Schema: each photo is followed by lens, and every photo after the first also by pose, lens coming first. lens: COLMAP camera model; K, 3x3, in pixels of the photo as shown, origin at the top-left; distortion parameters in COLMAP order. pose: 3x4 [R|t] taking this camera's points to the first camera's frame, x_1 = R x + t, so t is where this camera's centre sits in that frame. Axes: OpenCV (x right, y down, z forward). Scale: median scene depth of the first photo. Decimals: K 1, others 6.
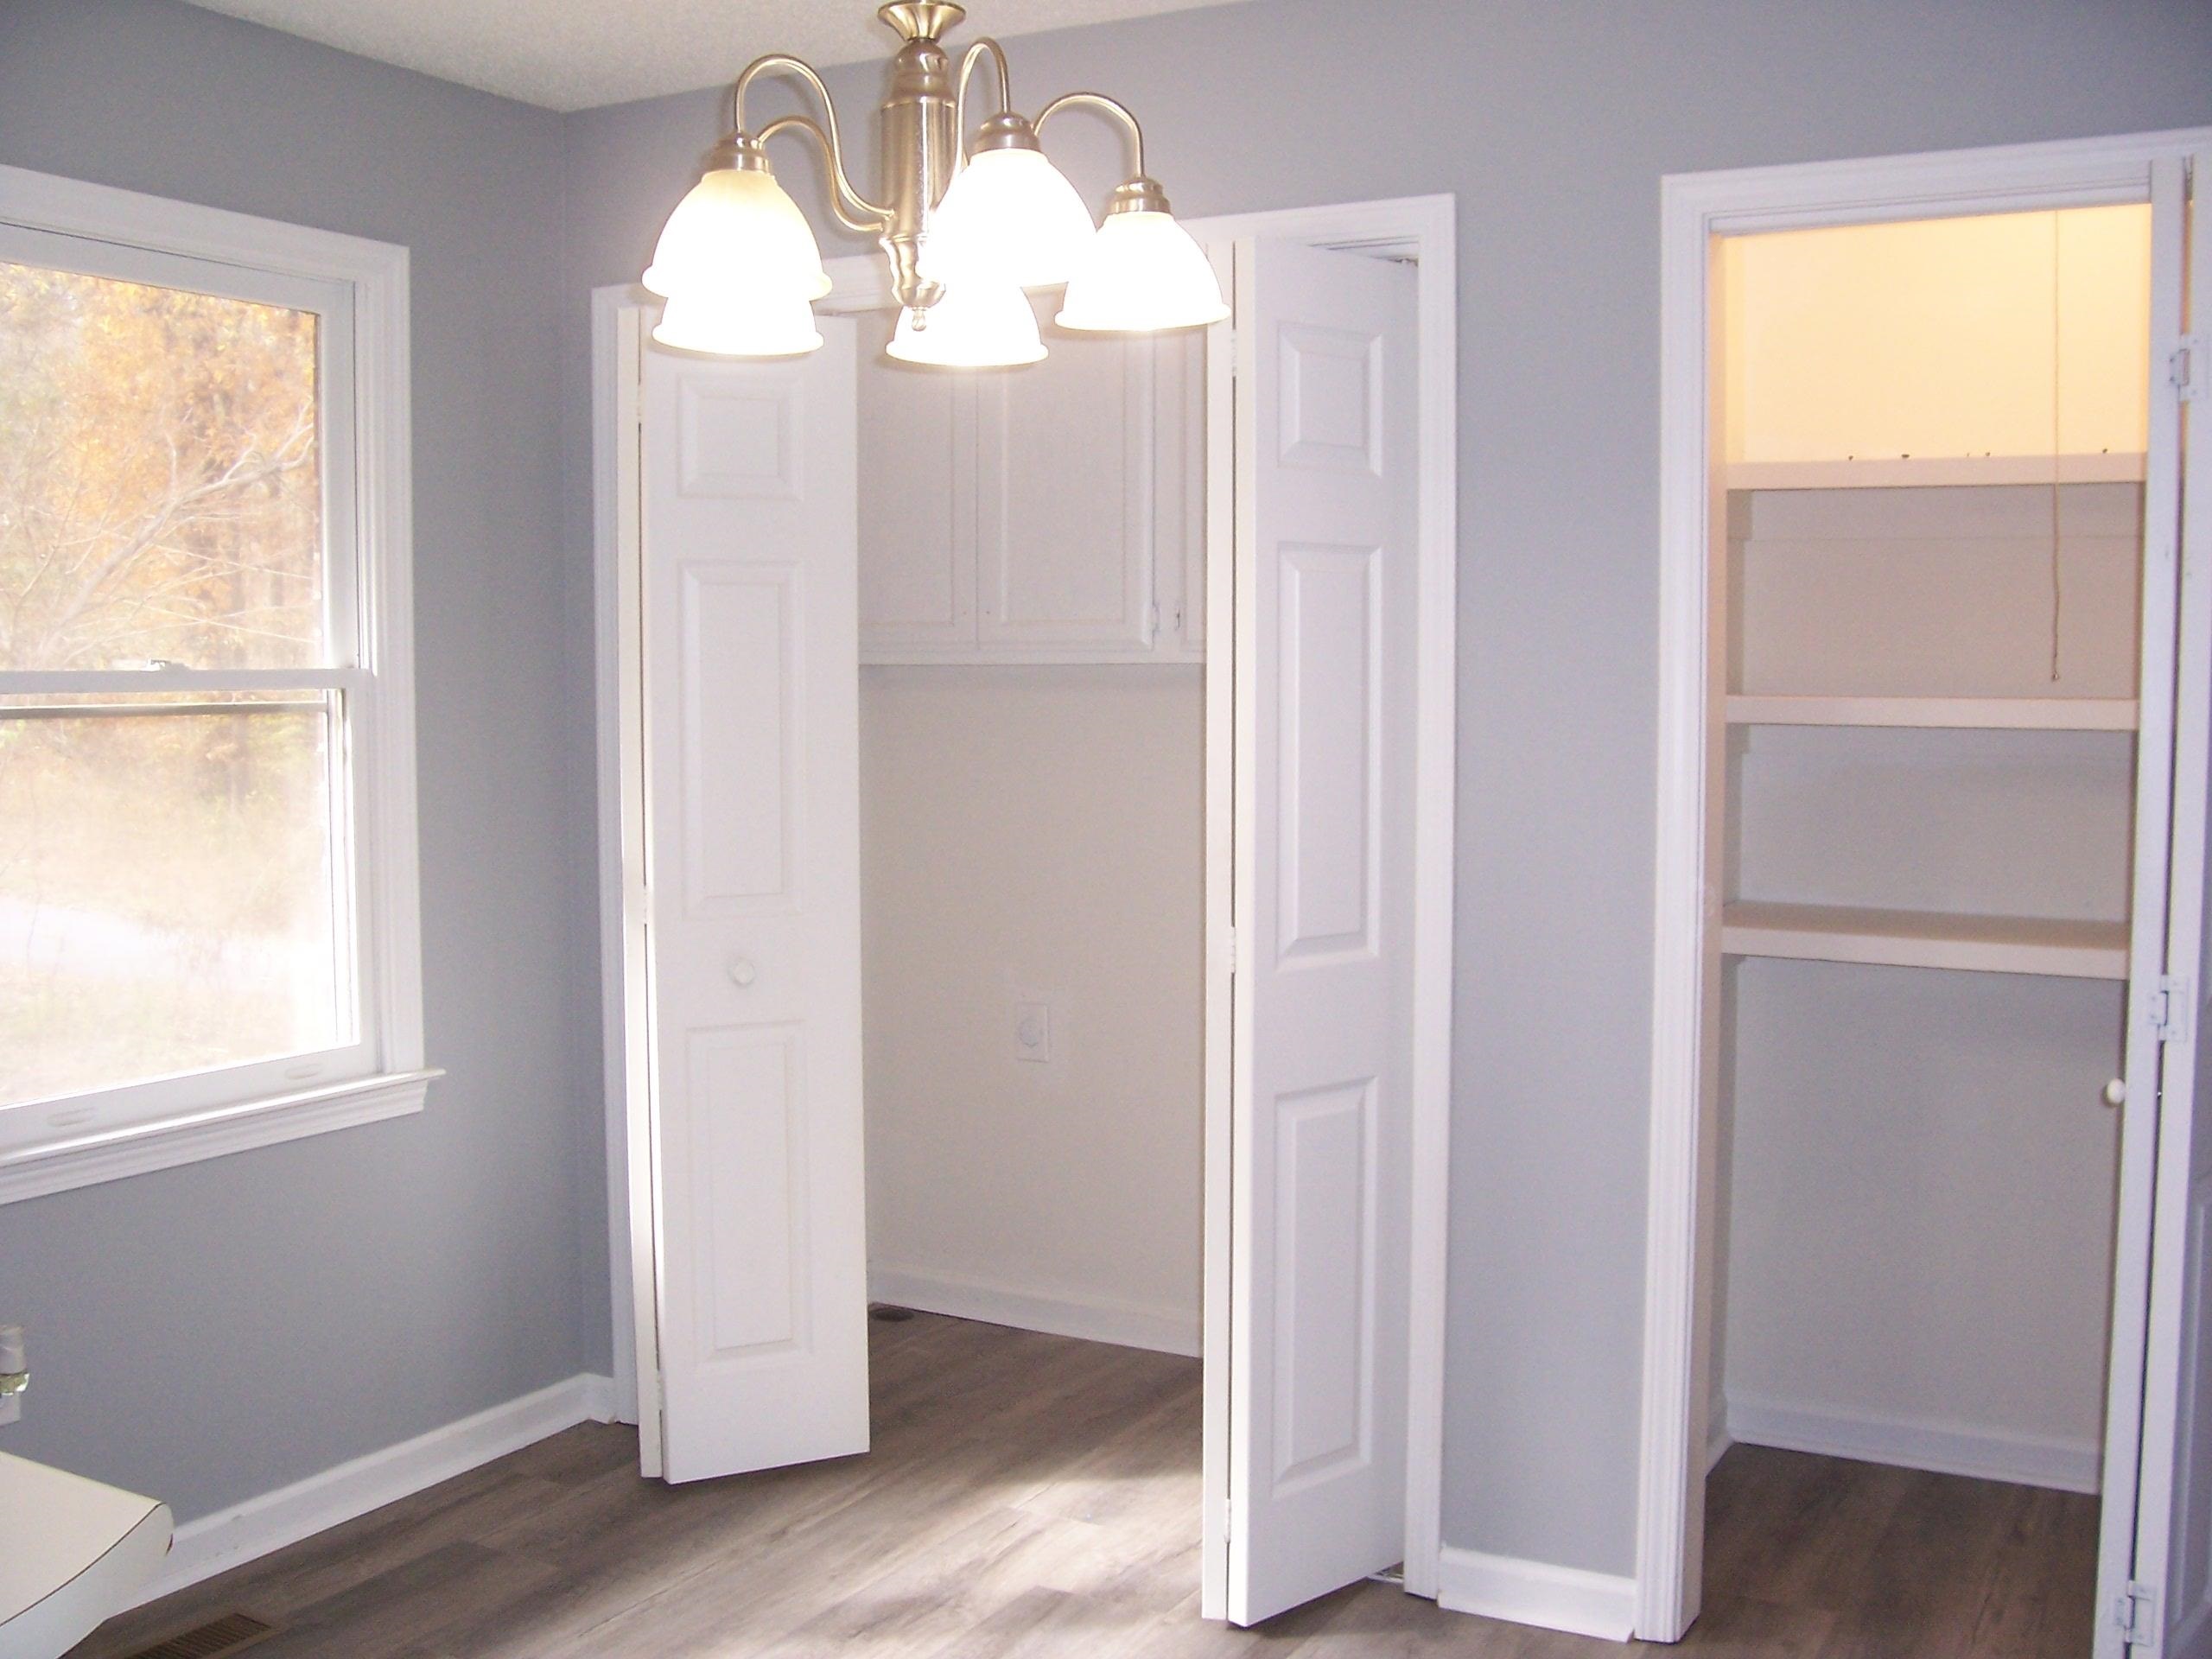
lens RADIAL K [[2236.3, 0, 1104.8], [0, 2236.3, 867.4], [0, 0, 1]] dist [-0.194441, 0.206744]
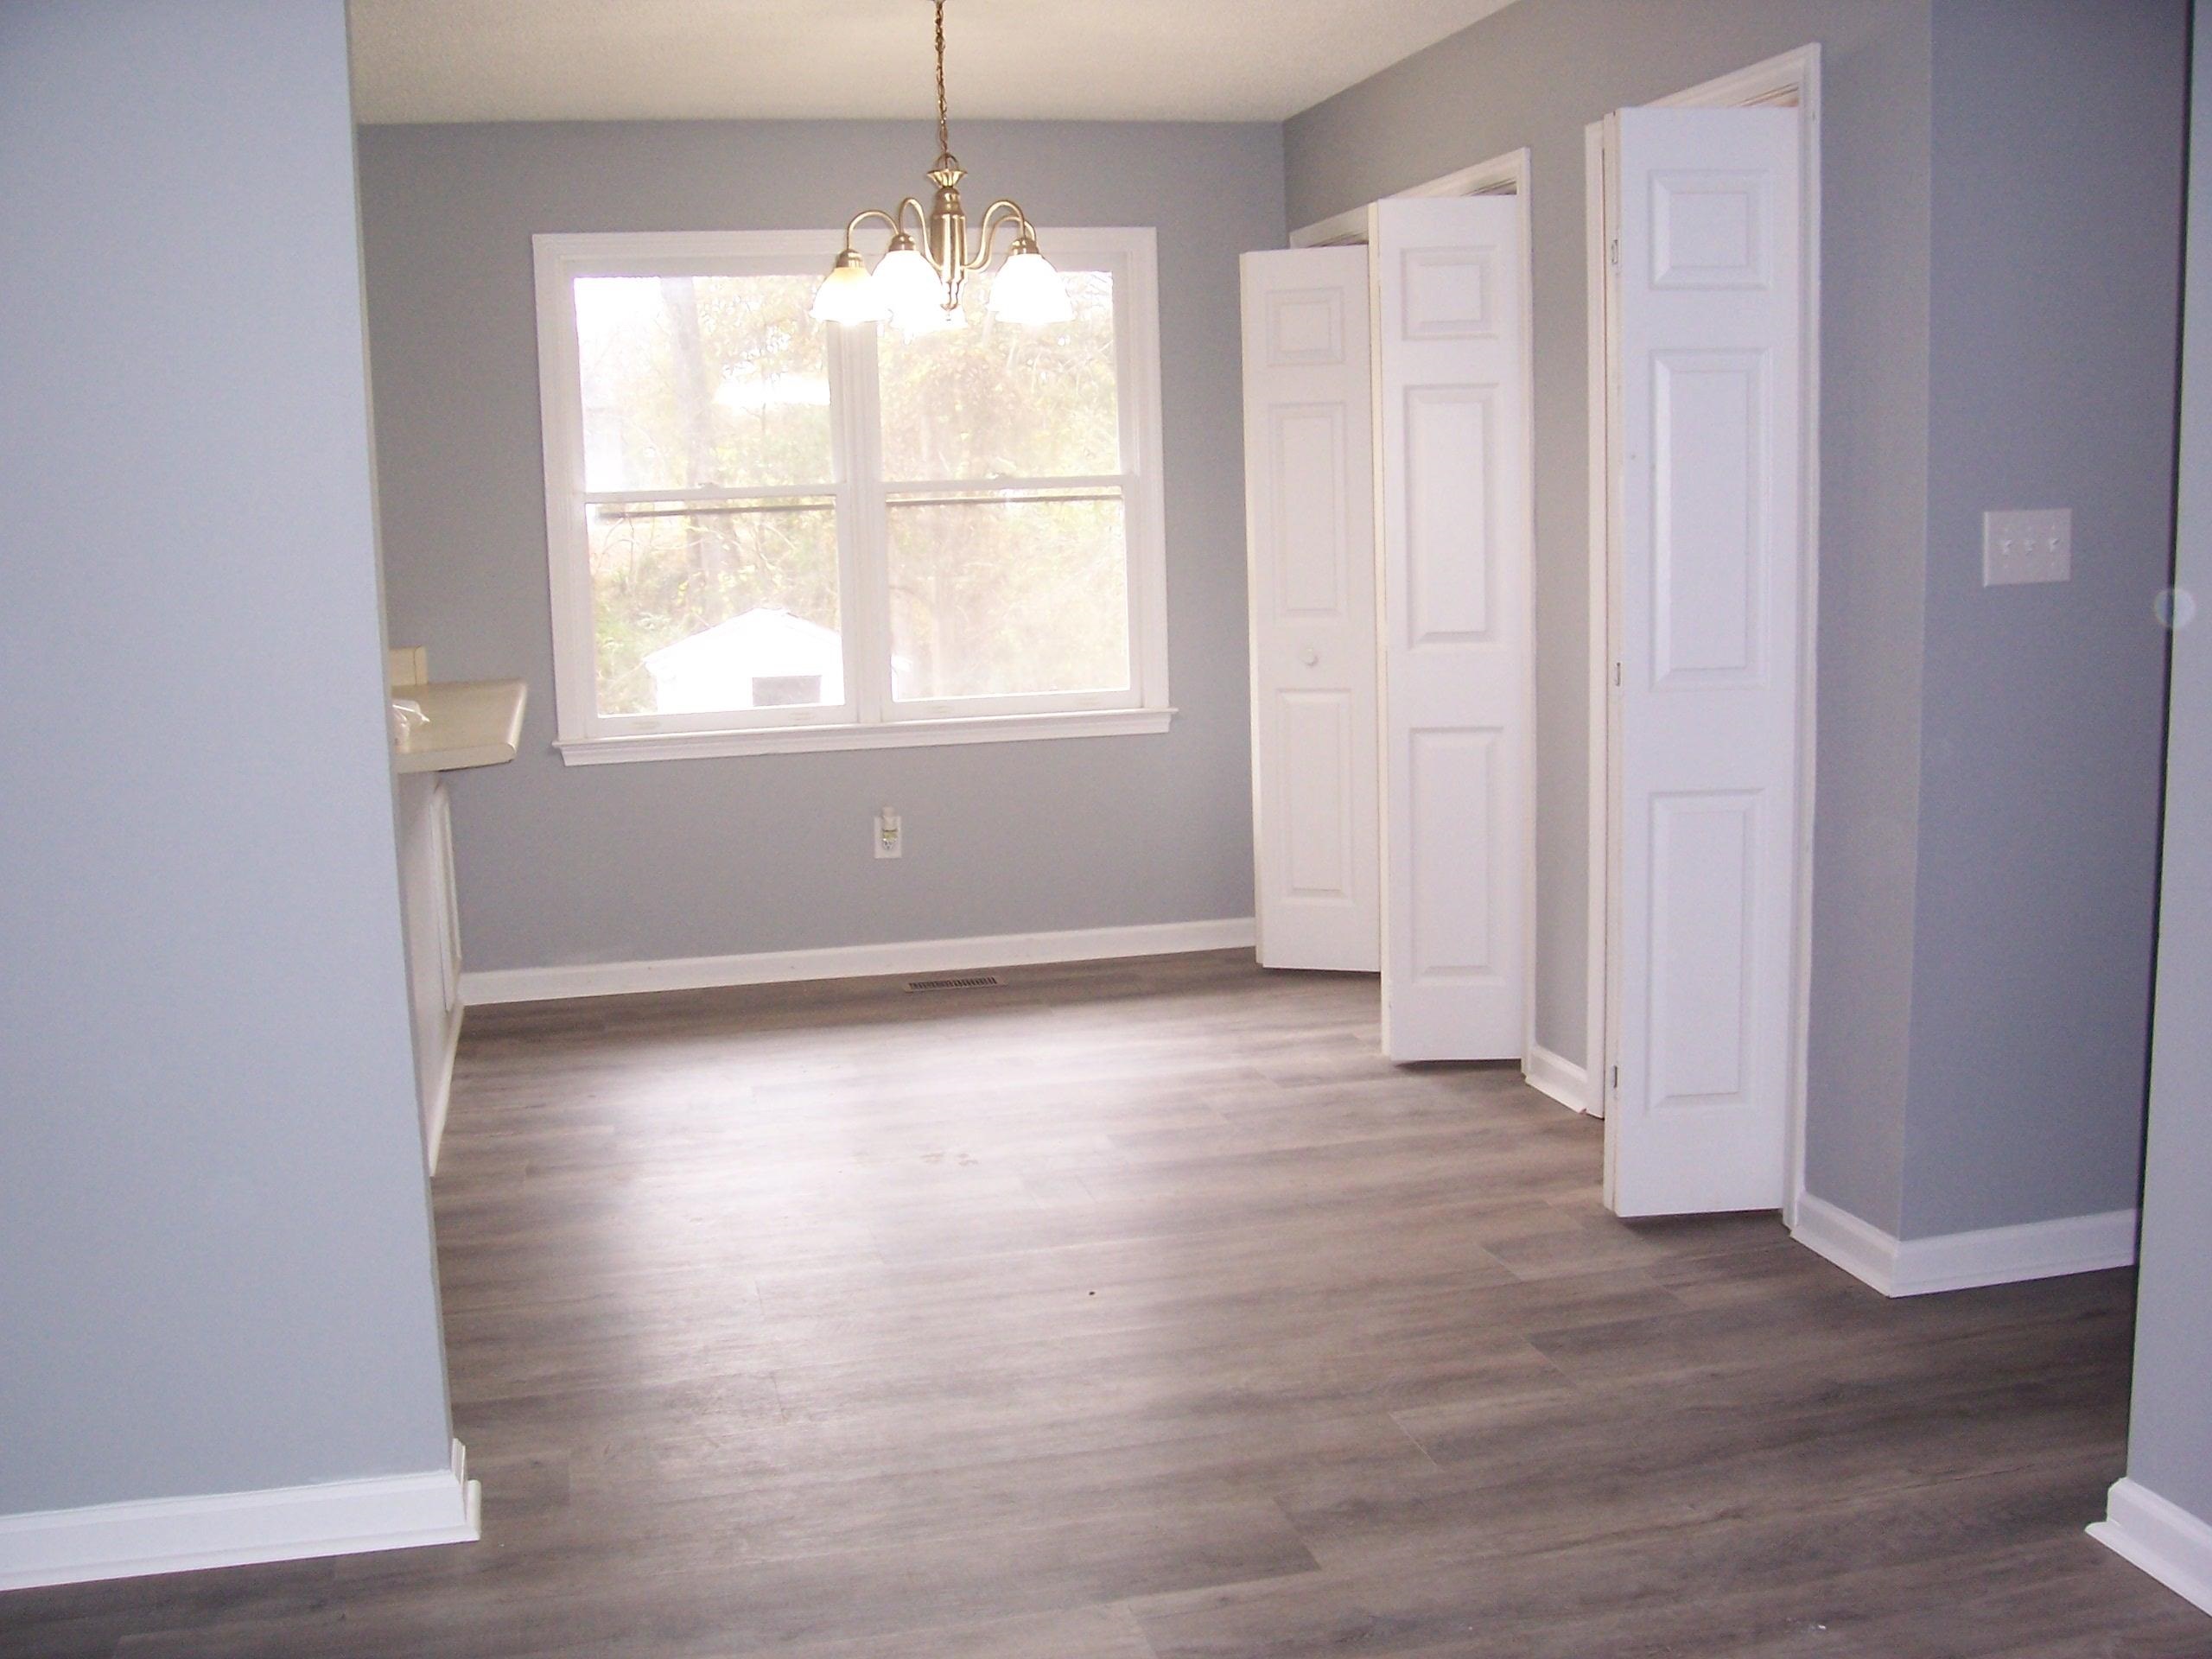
lens RADIAL K [[2236.3, 0, 1104.8], [0, 2236.3, 867.4], [0, 0, 1]] dist [-0.194441, 0.206744]
pose [[0.669052, 0.097813, -0.736751, 0.994080], [-0.025736, 0.993756, 0.108563, 0.029182], [0.742770, -0.053673, 0.667392, -0.218212]]
